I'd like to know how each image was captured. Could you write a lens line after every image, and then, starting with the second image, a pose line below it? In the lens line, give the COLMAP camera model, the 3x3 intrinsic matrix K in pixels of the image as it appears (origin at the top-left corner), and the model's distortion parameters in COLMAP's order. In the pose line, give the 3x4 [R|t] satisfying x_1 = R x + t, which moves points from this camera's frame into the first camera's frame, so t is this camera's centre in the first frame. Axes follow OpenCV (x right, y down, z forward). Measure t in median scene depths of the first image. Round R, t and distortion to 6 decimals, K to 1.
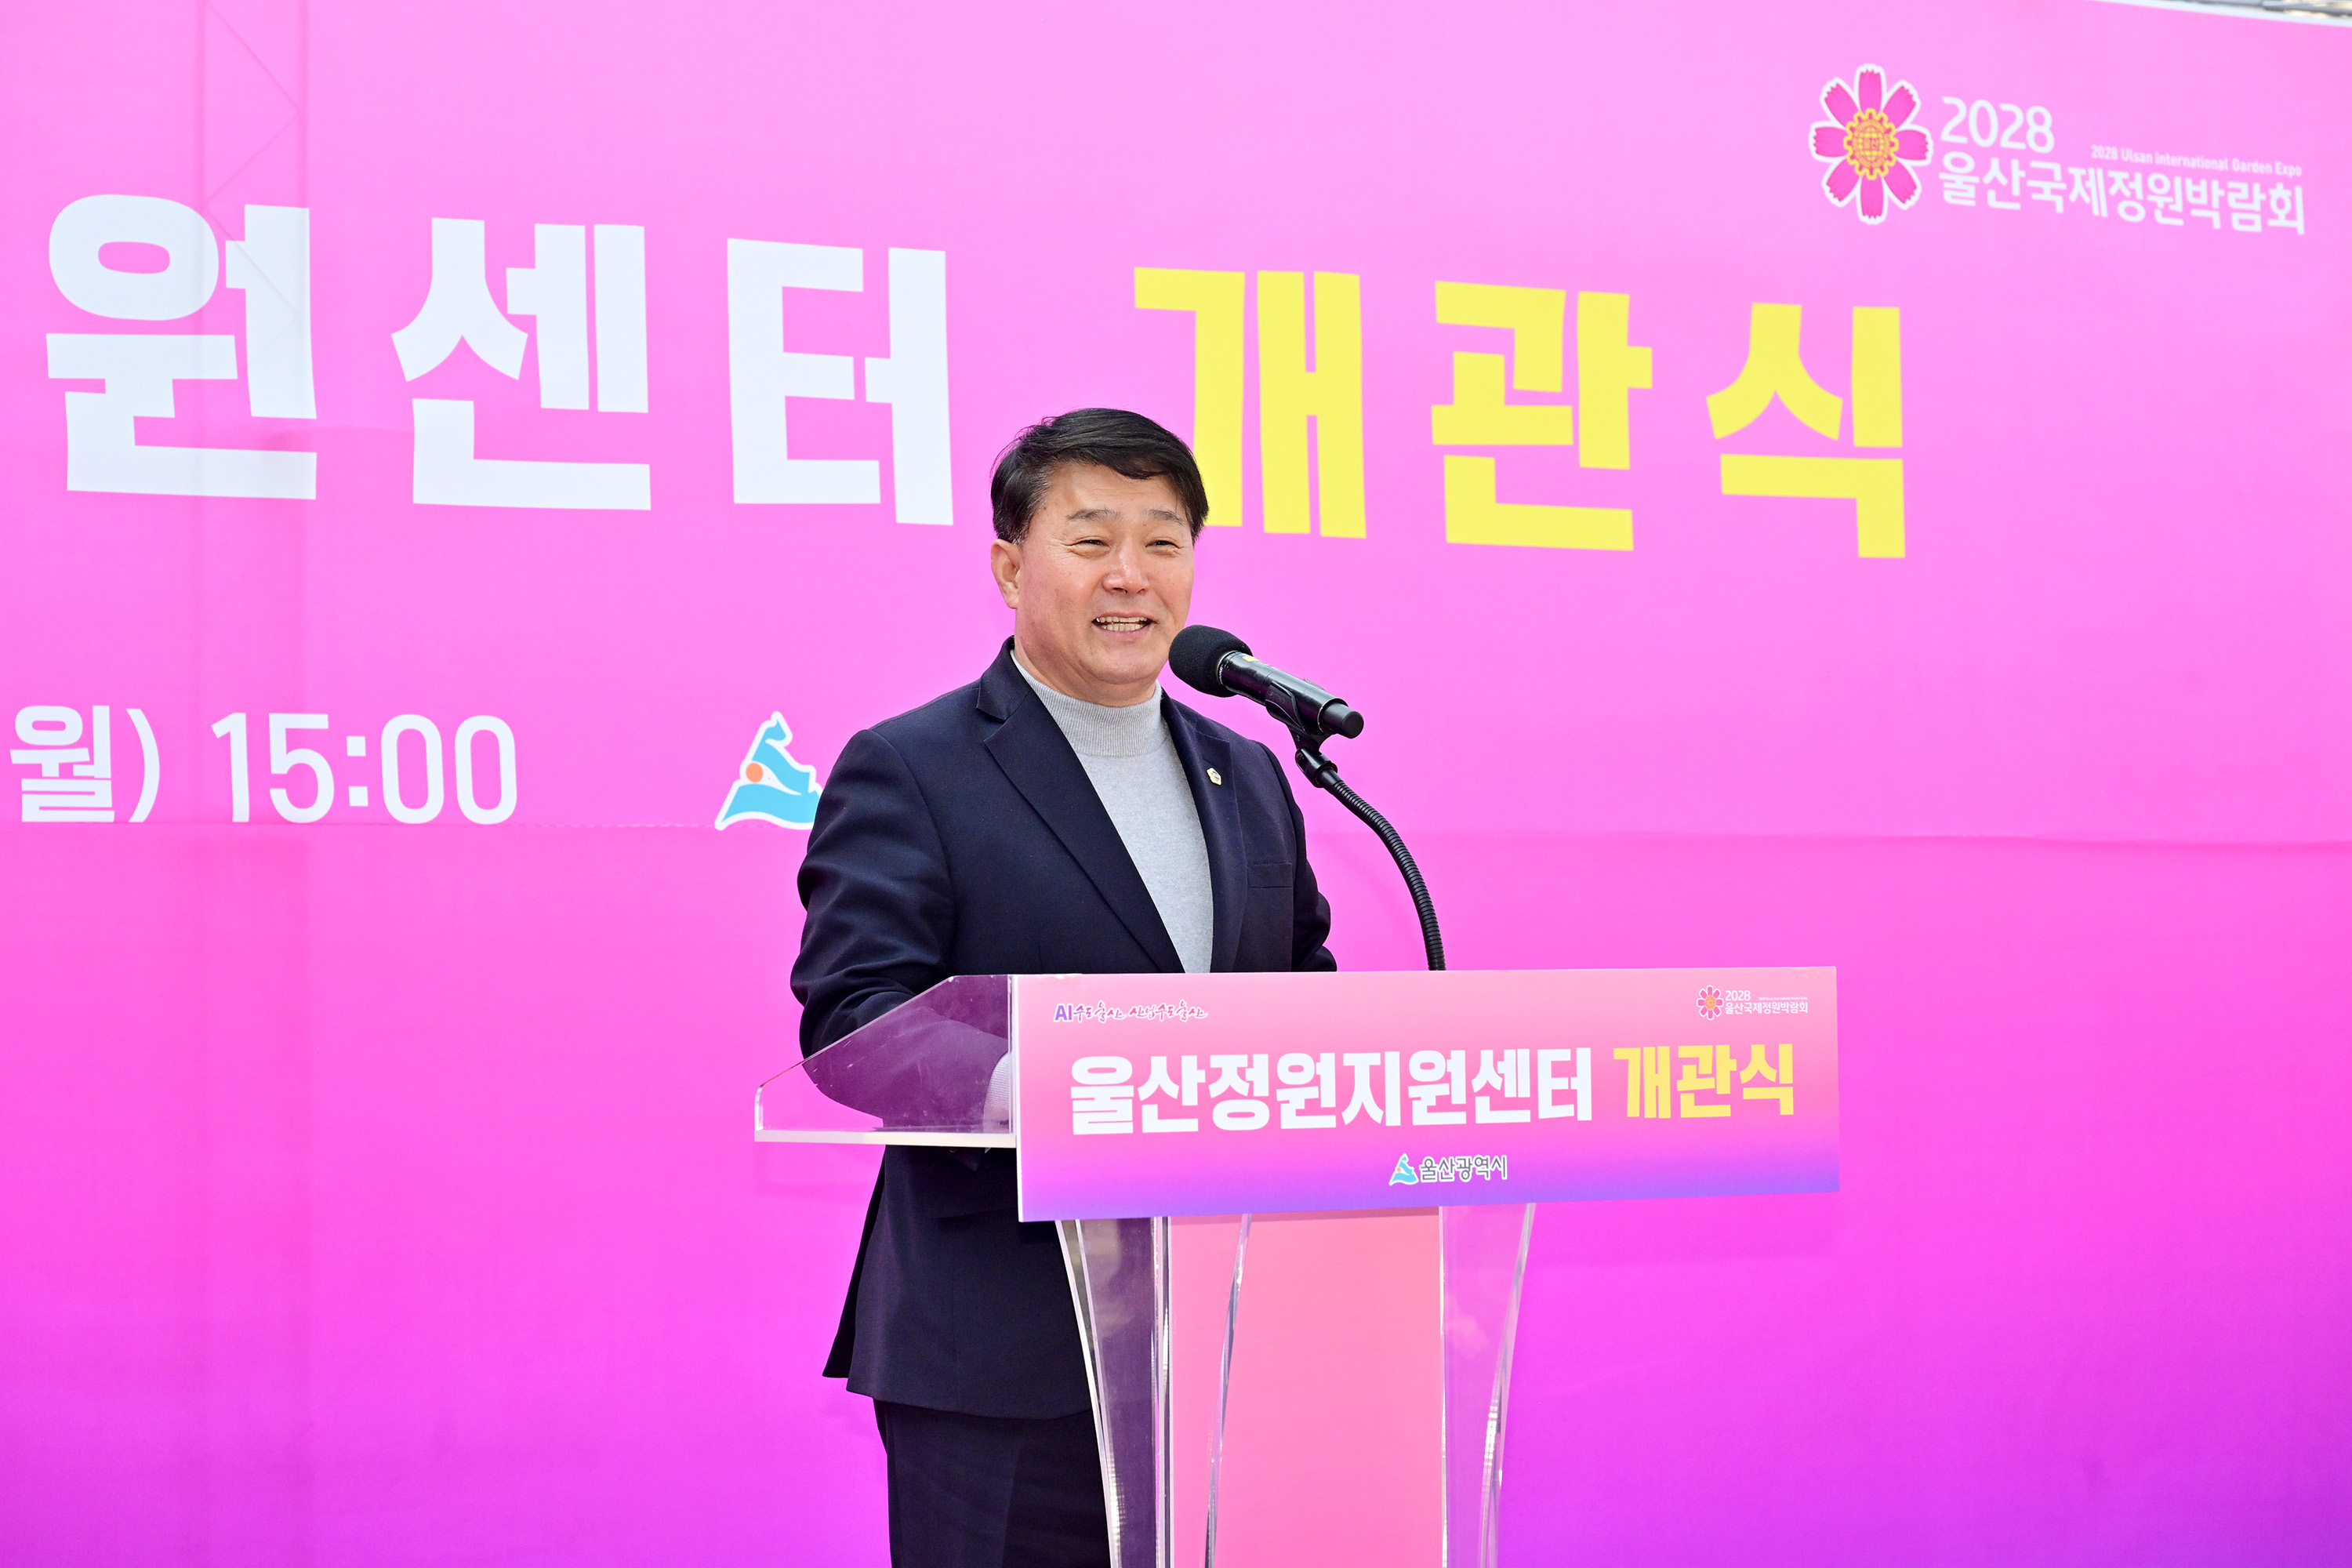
lens RADIAL K [[6272.9, 0, 1176.1], [0, 6272.9, 778.0], [0, 0, 1]] dist [-0.073253, 0.000000]
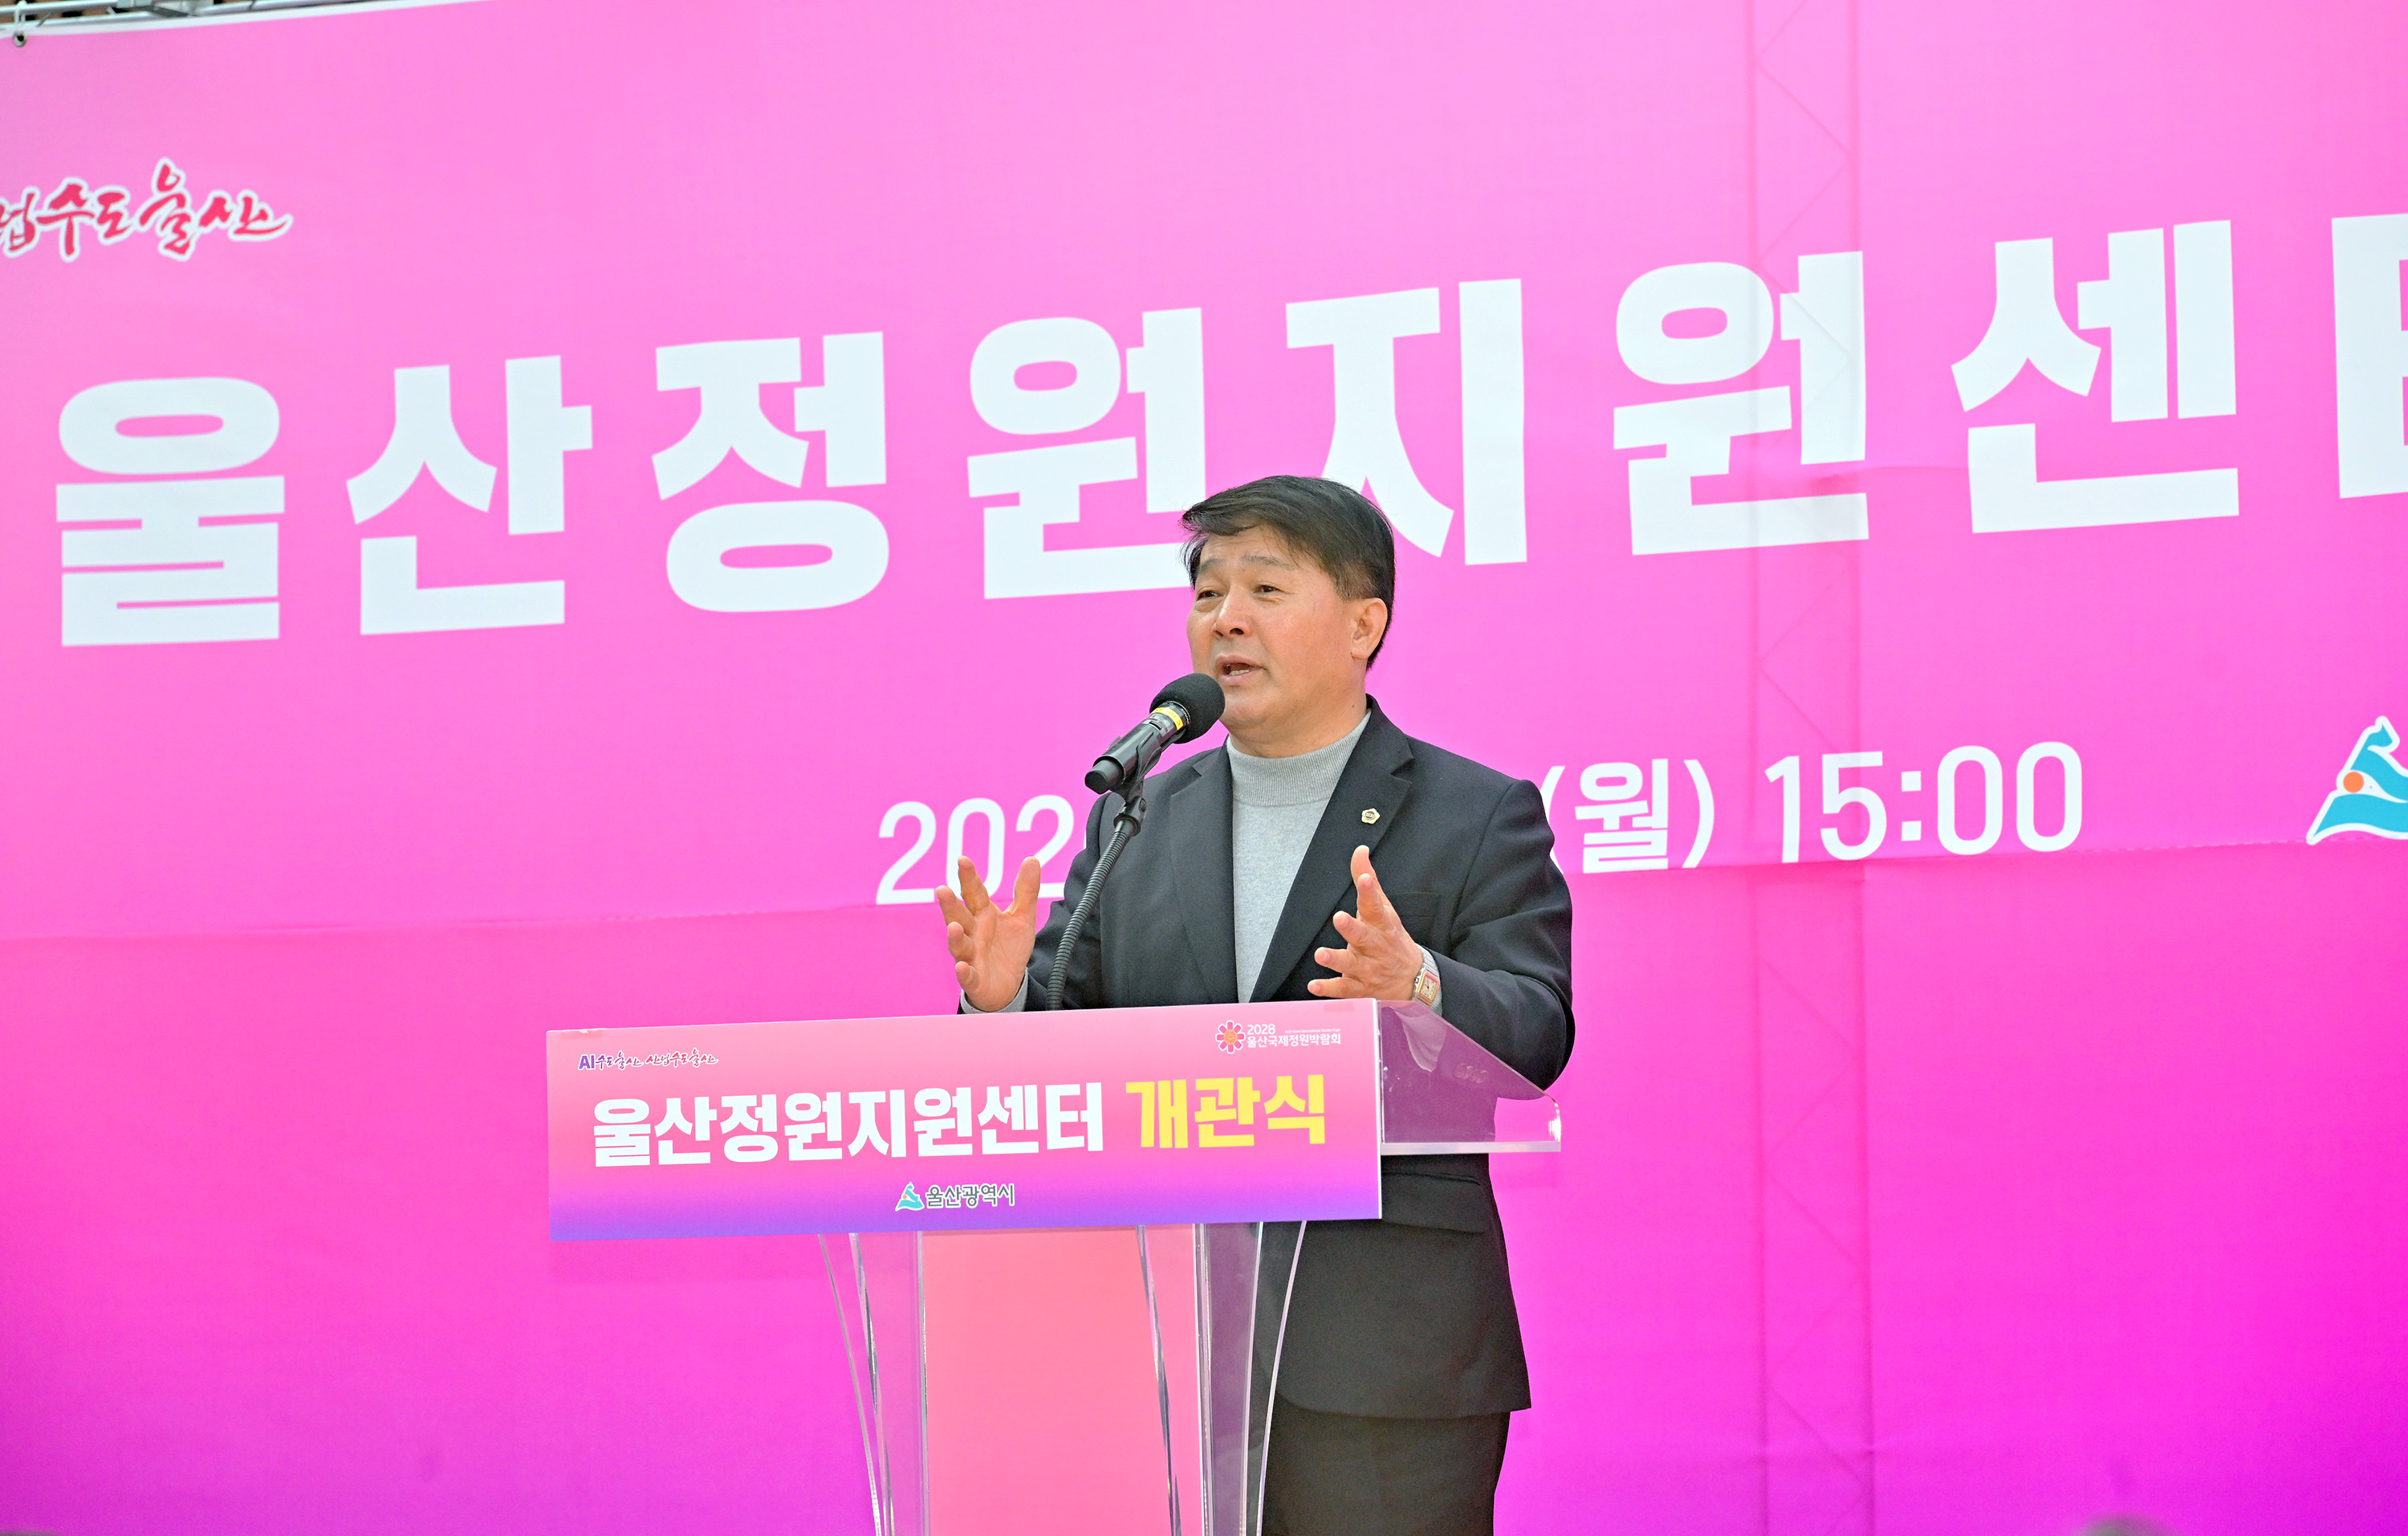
lens RADIAL K [[8320.5, 0, 1204.3], [0, 8320.5, 771.9], [0, 0, 1]] dist [-0.109940, 0.000000]
pose [[0.530989, -0.045410, -0.846161, 0.943279], [0.052364, 0.998413, -0.020721, 0.015189], [0.845759, -0.033306, 0.532525, 0.195007]]
